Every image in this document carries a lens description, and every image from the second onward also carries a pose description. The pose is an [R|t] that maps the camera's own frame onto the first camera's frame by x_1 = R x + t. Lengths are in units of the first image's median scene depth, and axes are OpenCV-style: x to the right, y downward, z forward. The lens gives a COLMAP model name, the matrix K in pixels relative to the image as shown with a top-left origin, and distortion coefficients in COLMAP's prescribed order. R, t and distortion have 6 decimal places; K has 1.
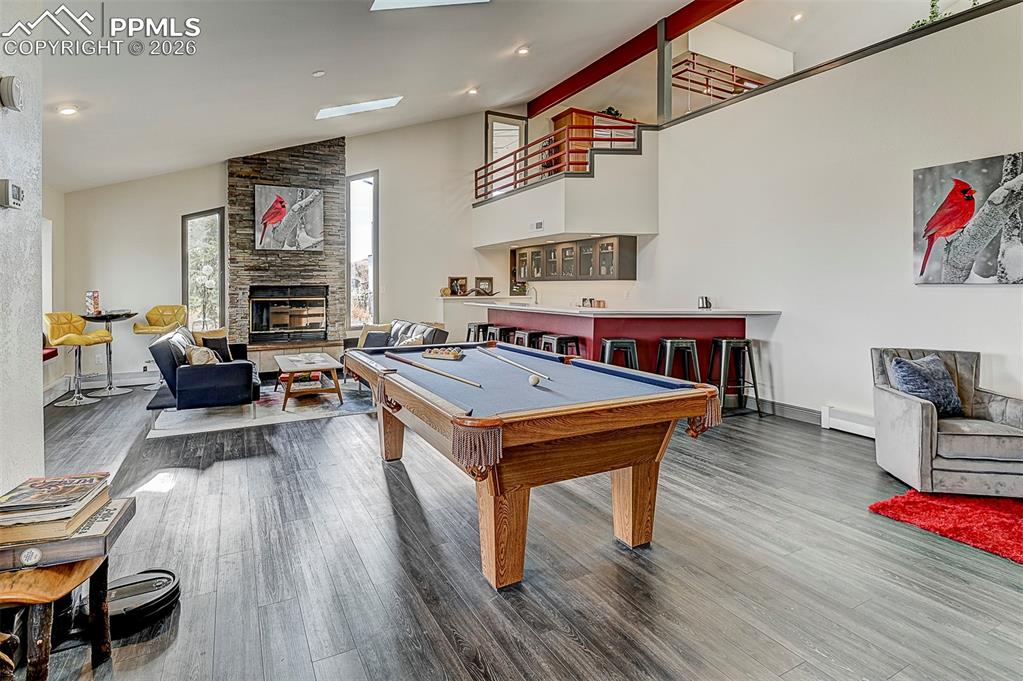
lens RADIAL K [[522.2, 0, 516.6], [0, 522.2, 277.2], [0, 0, 1]] dist [-0.002208, -0.000836]
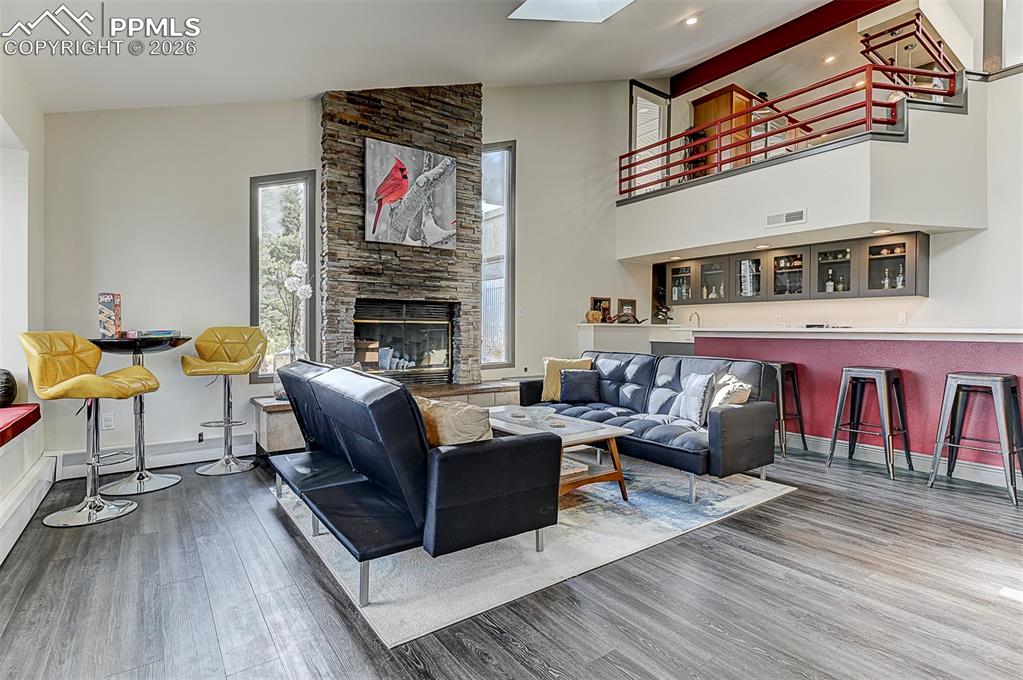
lens RADIAL K [[495.6, 0, 510.4], [0, 495.6, 327.0], [0, 0, 1]] dist [0.000632, -0.000133]
pose [[0.991642, 0.007760, 0.128785, -0.389490], [-0.008978, 0.999920, 0.008878, 0.042423], [-0.128706, -0.009960, 0.991633, 0.369434]]
